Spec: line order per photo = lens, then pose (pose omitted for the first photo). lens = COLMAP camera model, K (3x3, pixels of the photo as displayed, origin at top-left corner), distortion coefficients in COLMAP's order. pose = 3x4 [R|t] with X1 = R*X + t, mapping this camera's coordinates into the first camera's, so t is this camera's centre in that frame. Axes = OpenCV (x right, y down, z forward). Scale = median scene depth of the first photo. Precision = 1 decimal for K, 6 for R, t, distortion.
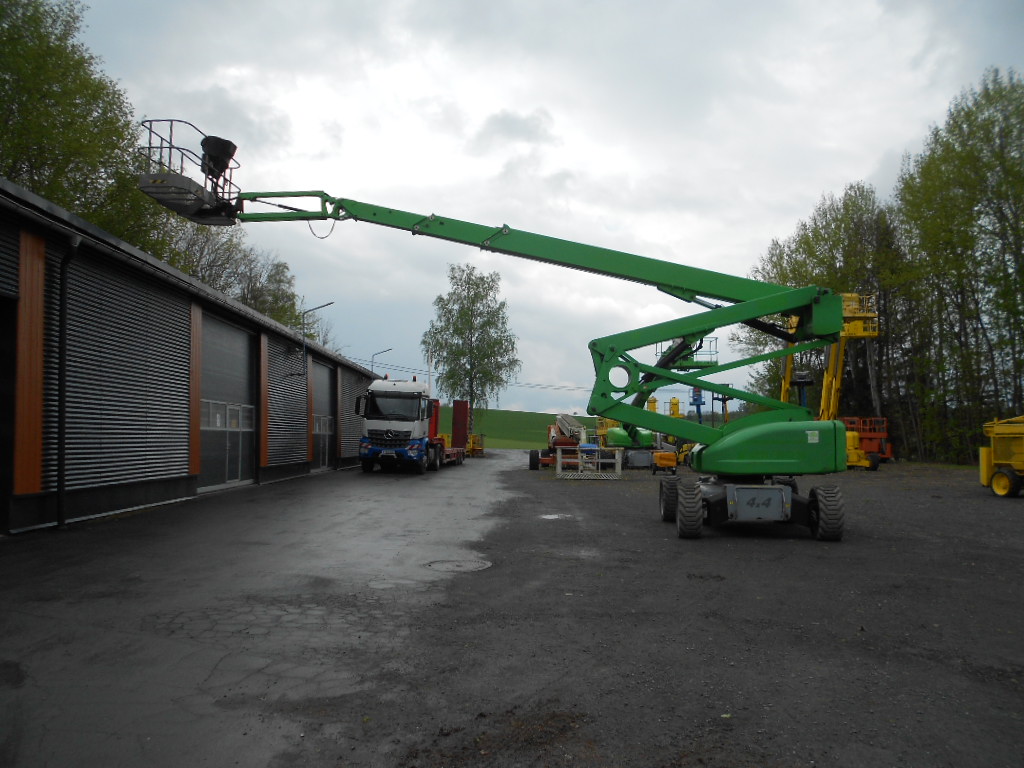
lens RADIAL K [[807.9, 0, 509.5], [0, 807.9, 403.7], [0, 0, 1]] dist [0.012305, 0.002759]
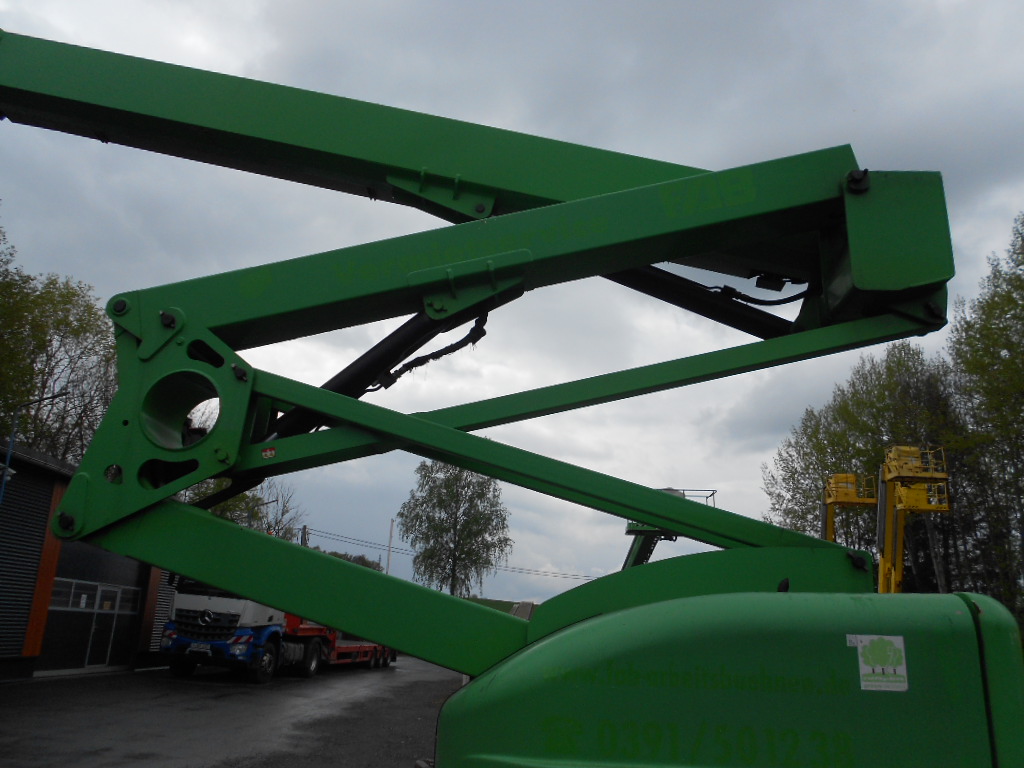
lens RADIAL K [[801.7, 0, 511.1], [0, 801.7, 401.8], [0, 0, 1]] dist [-0.004233, 0.000390]
pose [[0.998189, 0.026875, -0.053820, 0.121904], [-0.038902, 0.970791, -0.236751, 0.011728], [0.045885, 0.238416, 0.970078, 0.329239]]
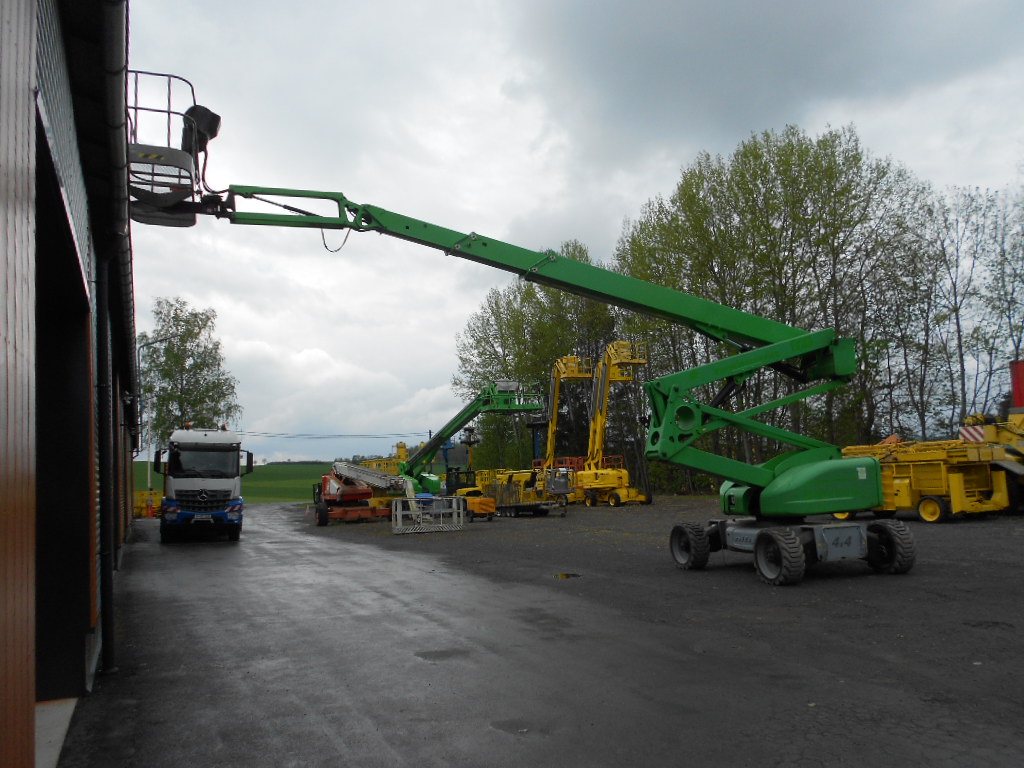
lens RADIAL K [[807.9, 0, 509.5], [0, 807.9, 403.7], [0, 0, 1]] dist [0.012305, 0.002759]
pose [[0.910665, -0.008035, 0.413067, -0.197585], [0.031034, 0.998317, -0.049000, -0.004979], [-0.411977, 0.057441, 0.909382, 0.102812]]
